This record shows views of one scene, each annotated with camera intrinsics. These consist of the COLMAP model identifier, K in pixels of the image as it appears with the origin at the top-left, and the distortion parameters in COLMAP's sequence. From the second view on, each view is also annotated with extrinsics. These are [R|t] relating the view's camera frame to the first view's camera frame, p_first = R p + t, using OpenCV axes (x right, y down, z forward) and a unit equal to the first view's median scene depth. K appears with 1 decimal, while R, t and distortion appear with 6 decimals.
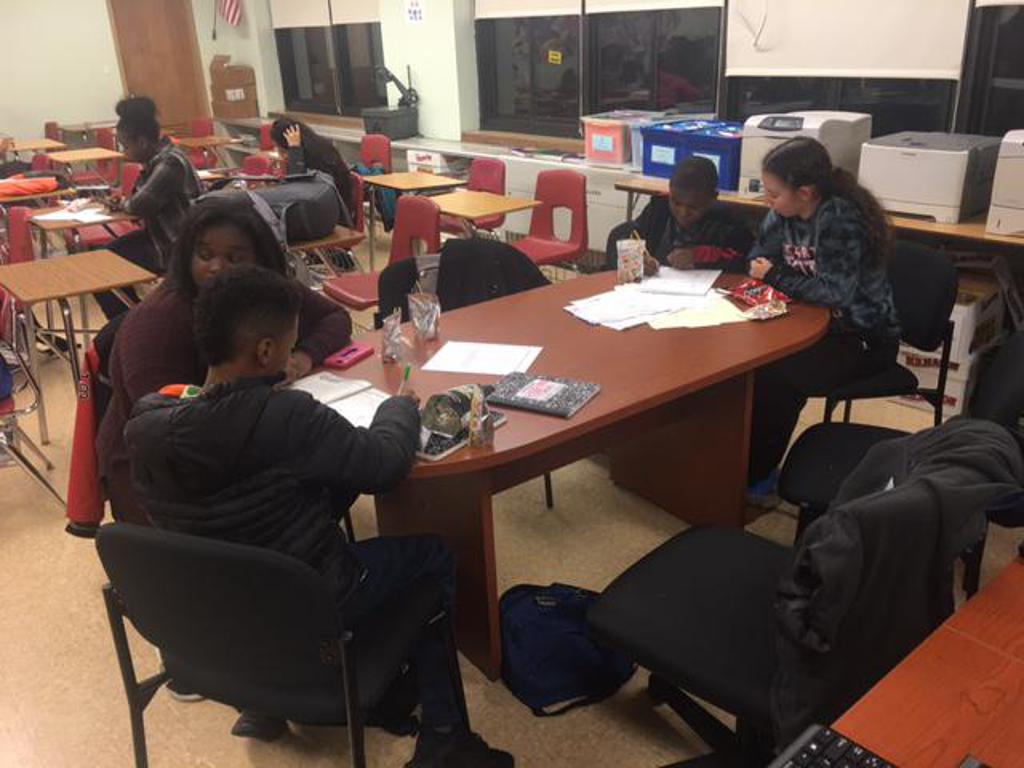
lens RADIAL K [[865.9, 0, 512.0], [0, 865.9, 384.0], [0, 0, 1]] dist [0.112764, -0.168660]
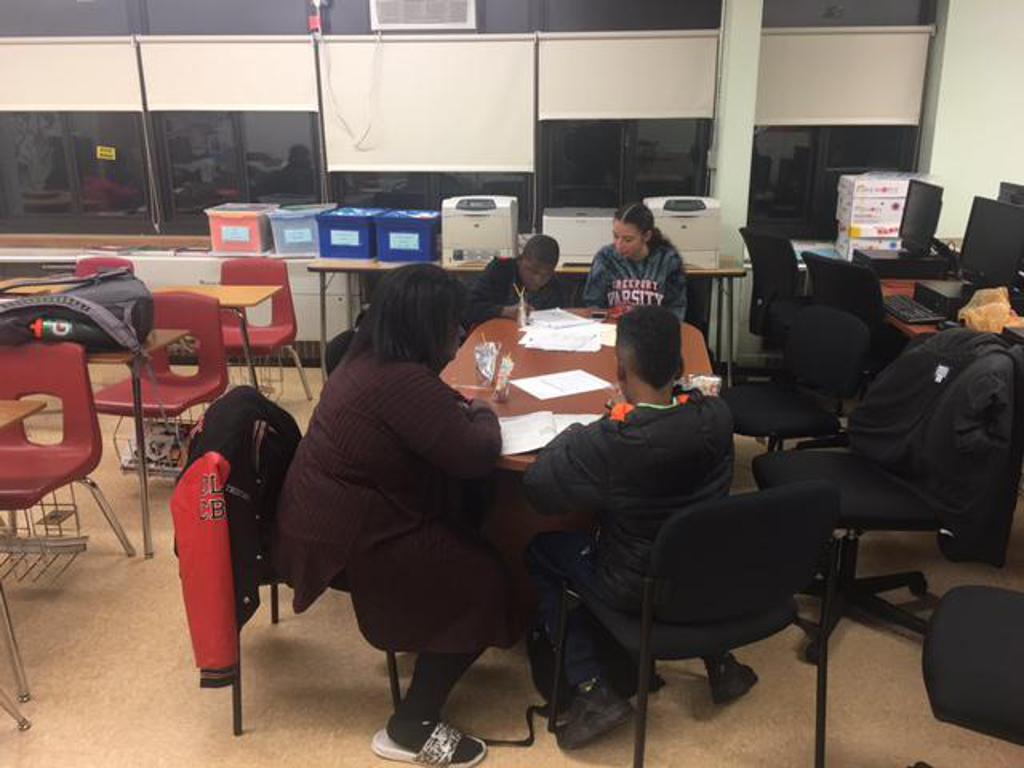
lens RADIAL K [[865.9, 0, 512.0], [0, 865.9, 384.0], [0, 0, 1]] dist [0.112764, -0.168660]
pose [[0.716569, -0.168495, 0.676859, -0.398574], [0.244274, 0.969553, -0.017248, -0.011283], [-0.653344, 0.177698, 0.735911, 0.075759]]
